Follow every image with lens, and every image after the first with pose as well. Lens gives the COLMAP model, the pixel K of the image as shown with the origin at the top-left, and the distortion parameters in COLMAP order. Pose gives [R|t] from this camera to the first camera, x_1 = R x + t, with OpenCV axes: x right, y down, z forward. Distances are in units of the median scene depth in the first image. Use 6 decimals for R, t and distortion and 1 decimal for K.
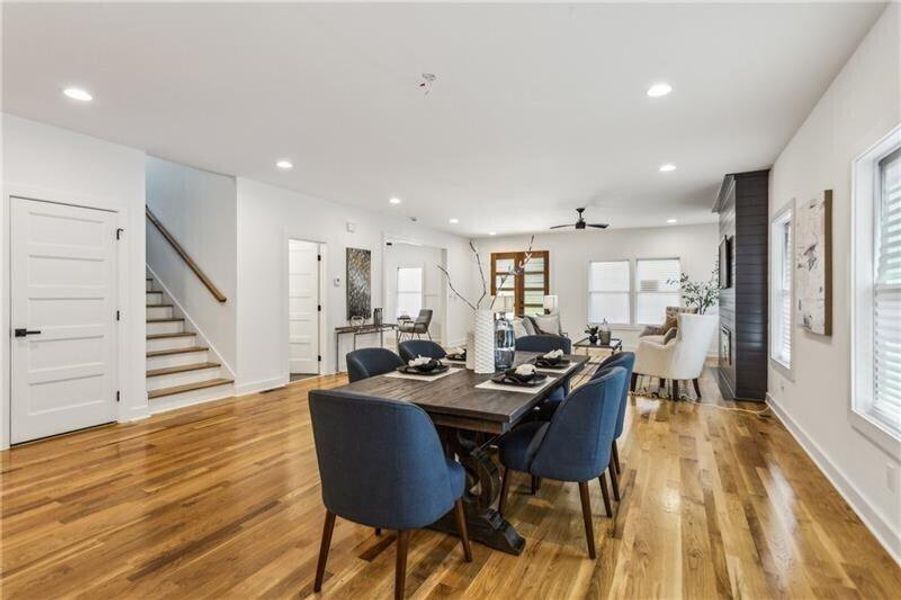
lens RADIAL K [[437.5, 0, 435.2], [0, 437.5, 293.0], [0, 0, 1]] dist [0.004025, -0.003102]
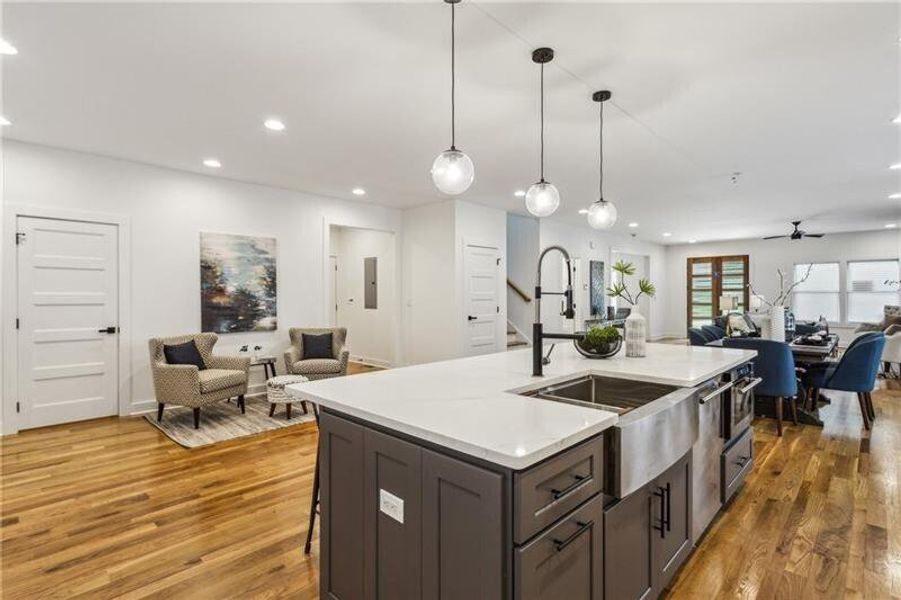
lens RADIAL K [[437.5, 0, 443.0], [0, 437.5, 294.9], [0, 0, 1]] dist [0.004025, -0.003102]
pose [[0.961504, -0.004640, -0.274753, -0.197150], [0.006017, 0.999973, 0.004171, -0.005538], [0.274726, -0.005663, 0.961506, -0.300052]]
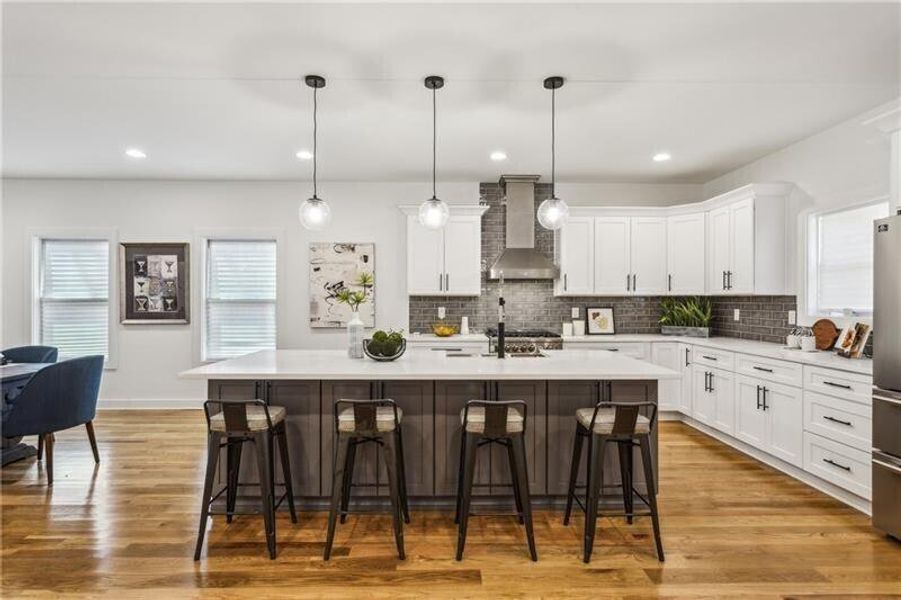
lens RADIAL K [[469.9, 0, 449.5], [0, 469.9, 298.8], [0, 0, 1]] dist [-0.006287, 0.002587]
pose [[-0.489838, 0.000562, 0.871814, -0.476433], [-0.008569, 0.999948, -0.005459, -0.005385], [-0.871772, -0.010145, -0.489807, 0.101904]]
